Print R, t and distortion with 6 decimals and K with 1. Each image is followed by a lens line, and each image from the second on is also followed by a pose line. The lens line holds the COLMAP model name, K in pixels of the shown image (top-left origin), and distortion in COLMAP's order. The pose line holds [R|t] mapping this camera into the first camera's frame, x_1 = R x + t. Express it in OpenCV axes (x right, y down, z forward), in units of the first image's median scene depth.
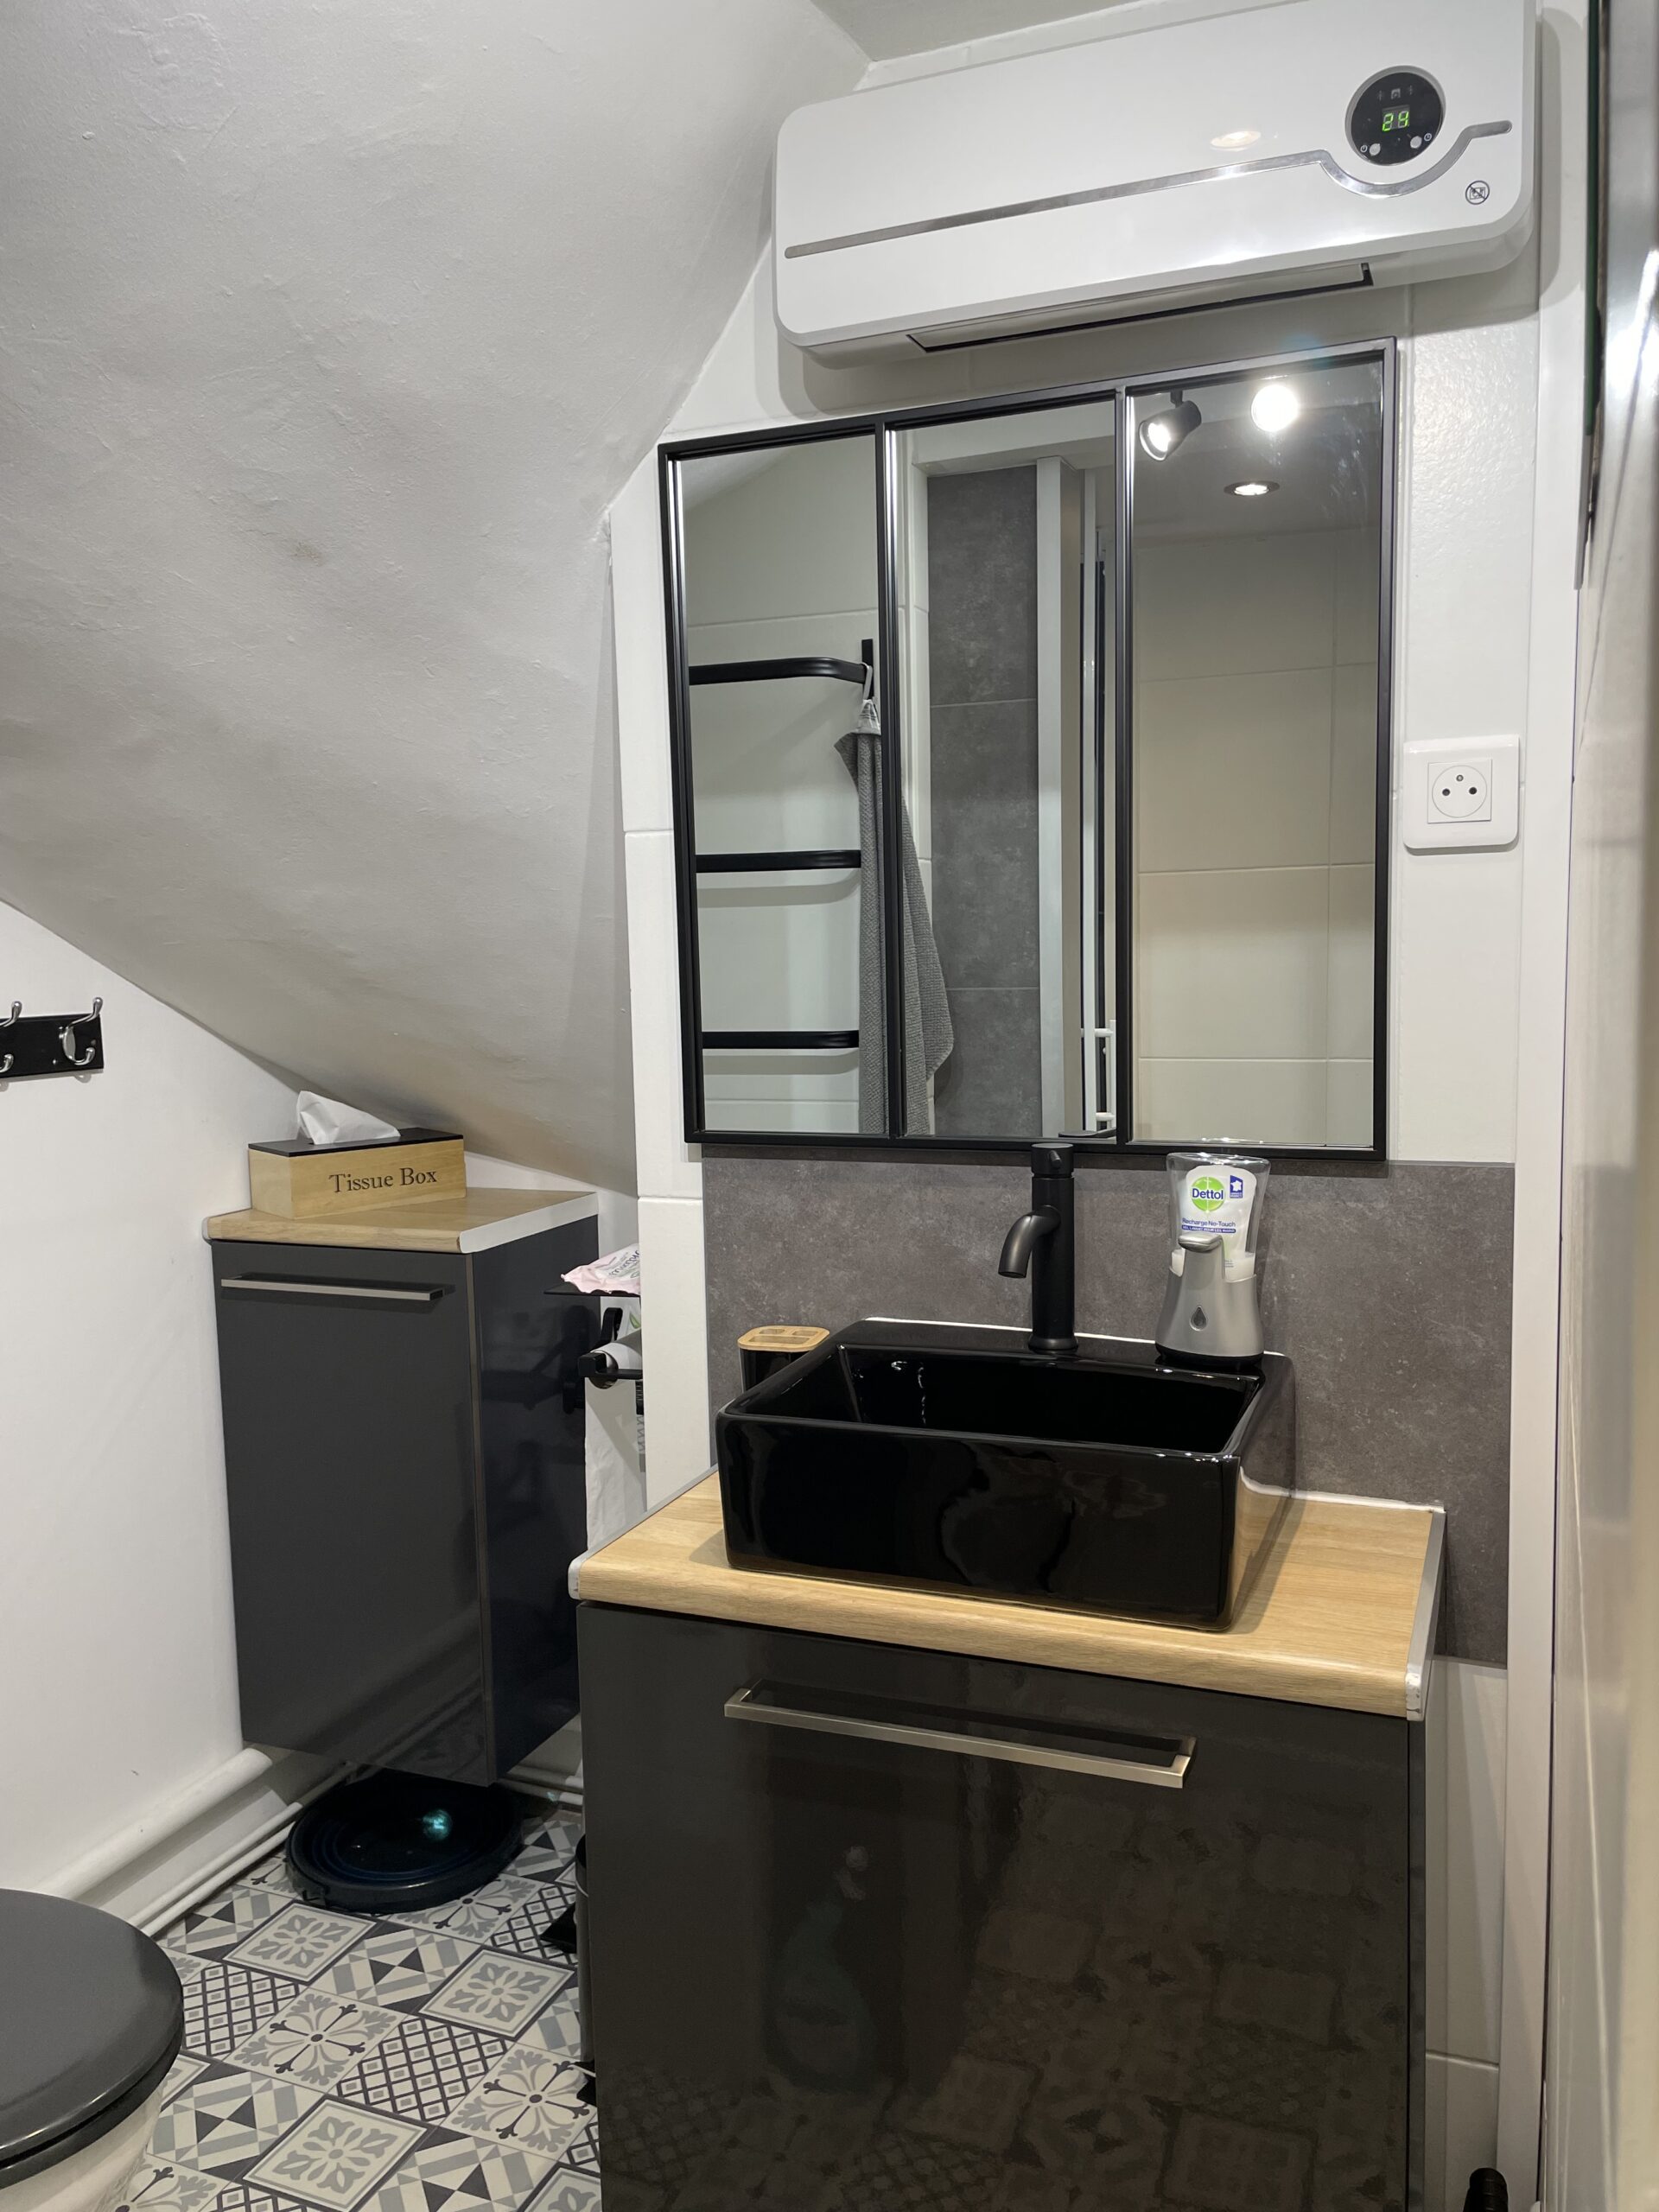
lens RADIAL K [[1677.9, 0, 831.6], [0, 1677.9, 1102.2], [0, 0, 1]] dist [0.073584, -0.099503]
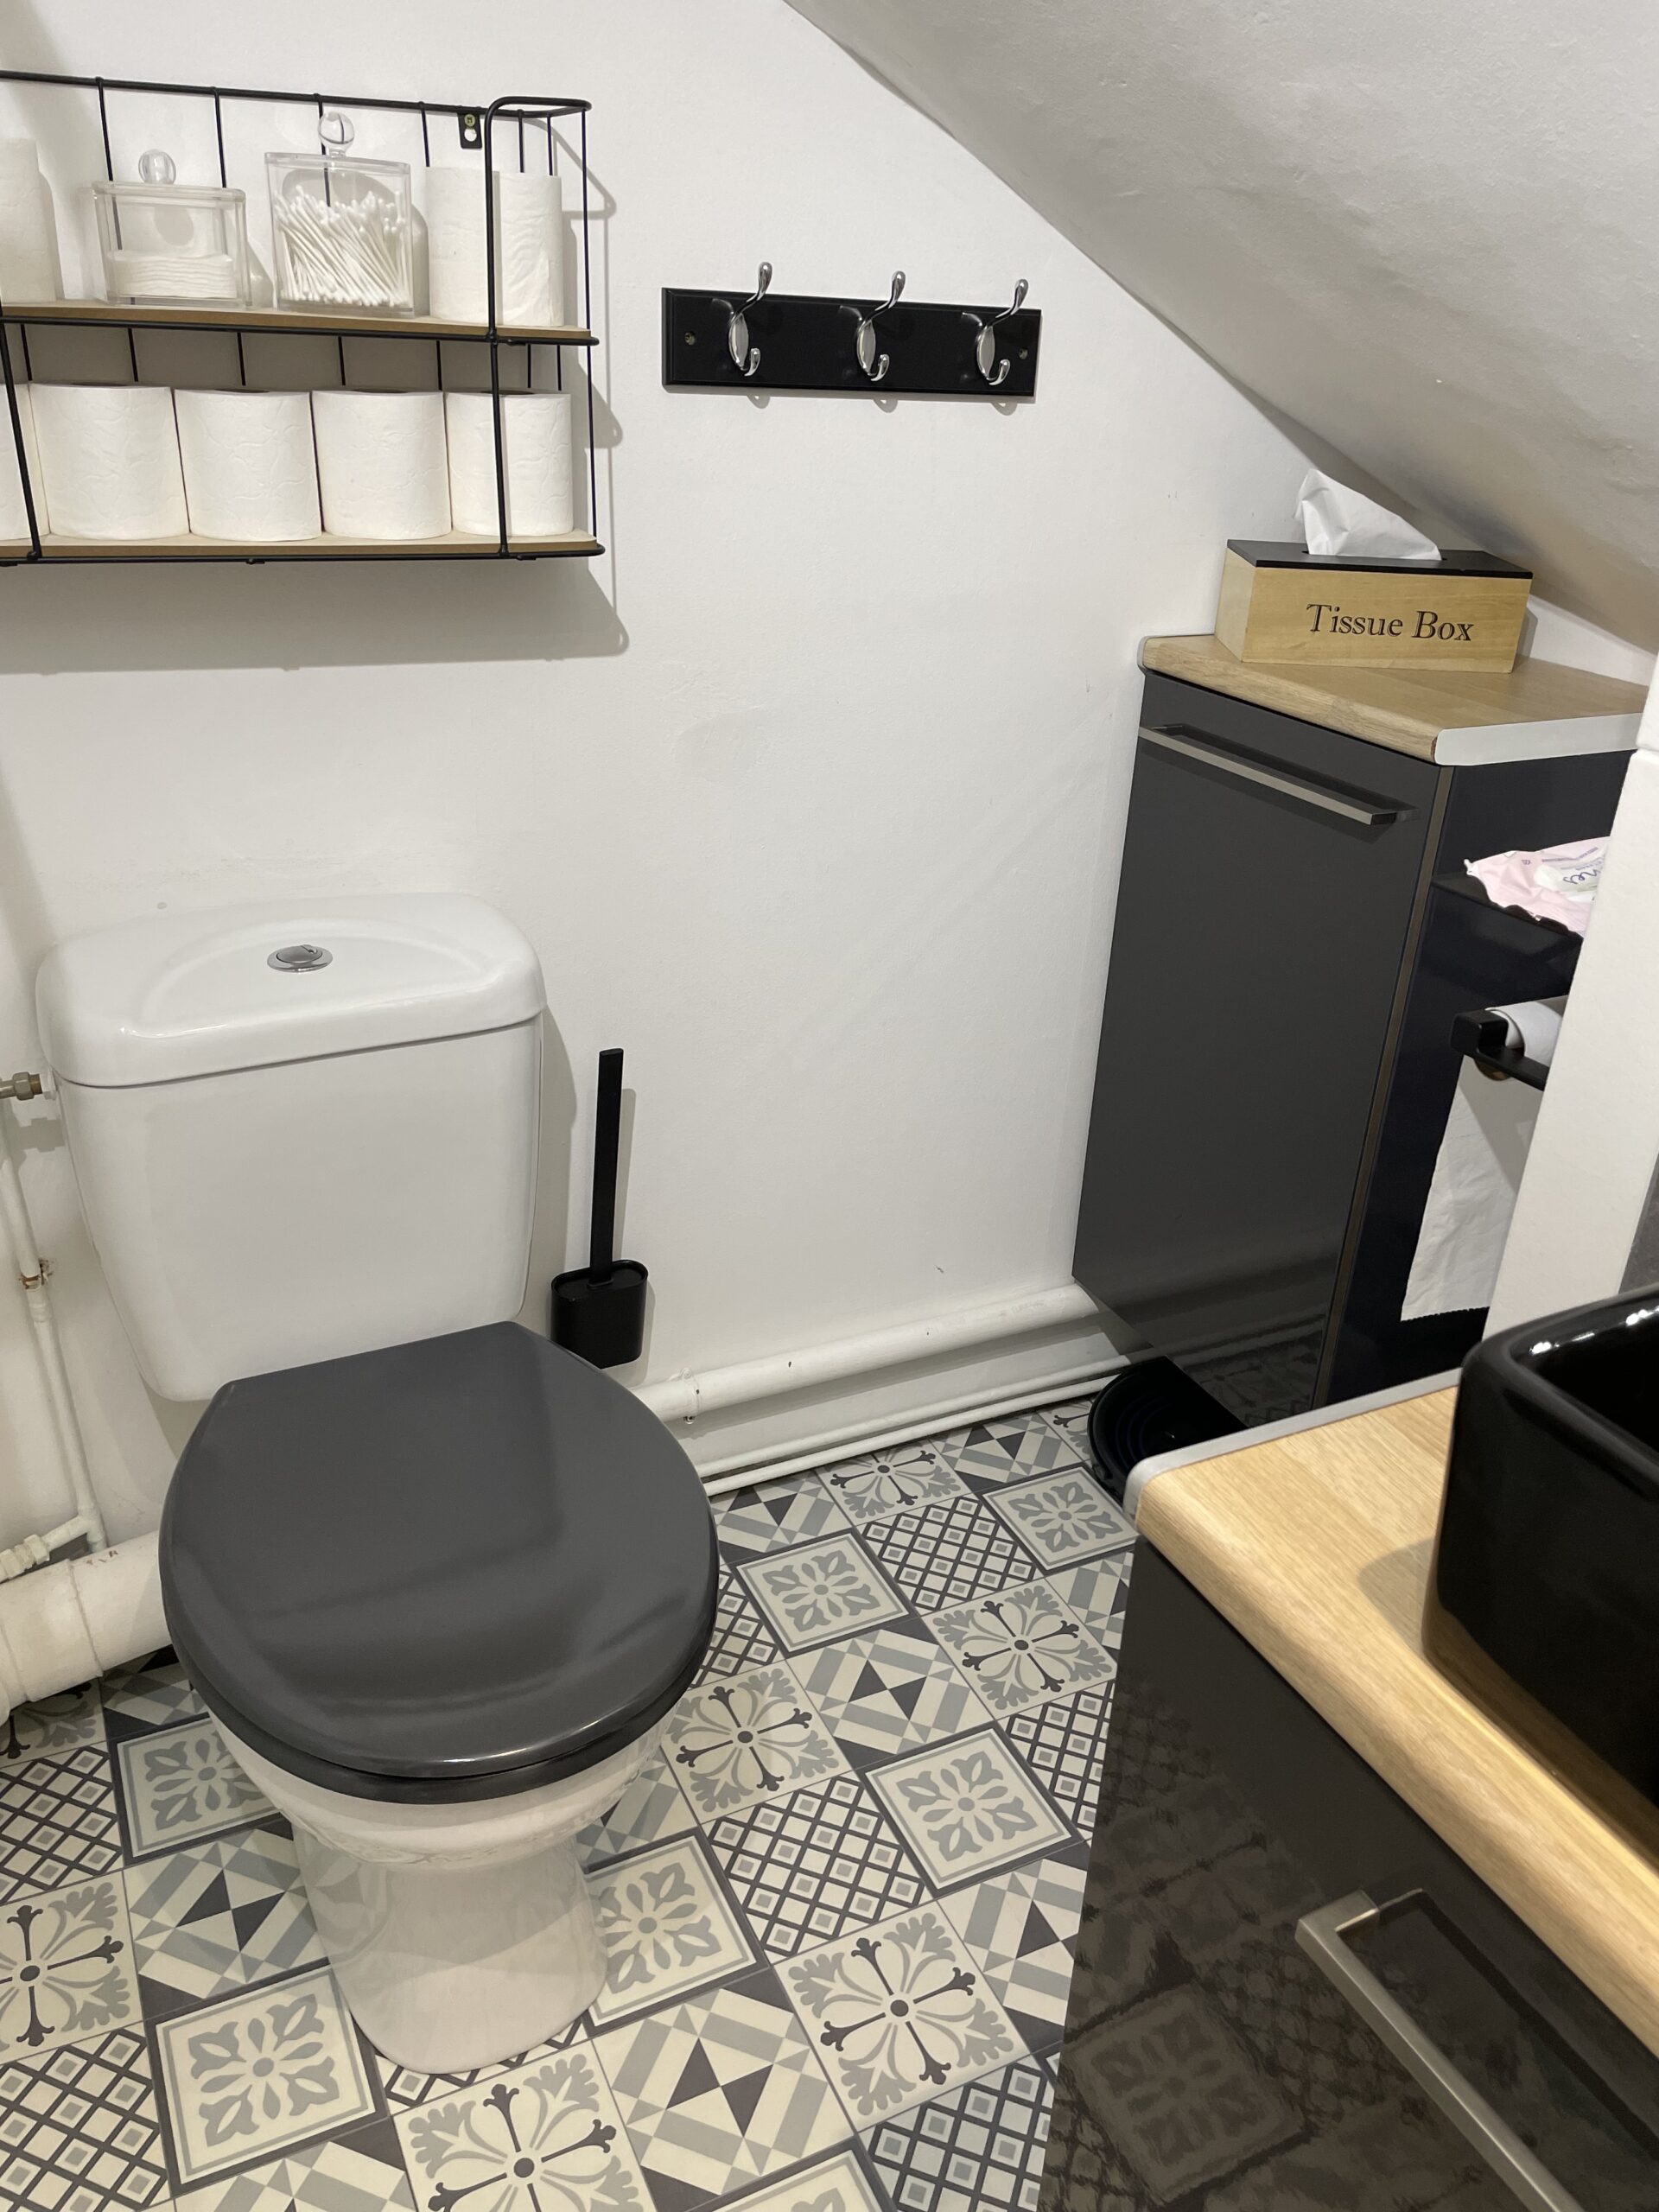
lens RADIAL K [[1677.9, 0, 850.6], [0, 1677.9, 1113.9], [0, 0, 1]] dist [0.073584, -0.099503]
pose [[0.756951, 0.335954, -0.560500, 0.015755], [-0.129202, 0.917736, 0.375590, -0.000703], [0.640572, -0.211885, 0.738087, 0.337003]]
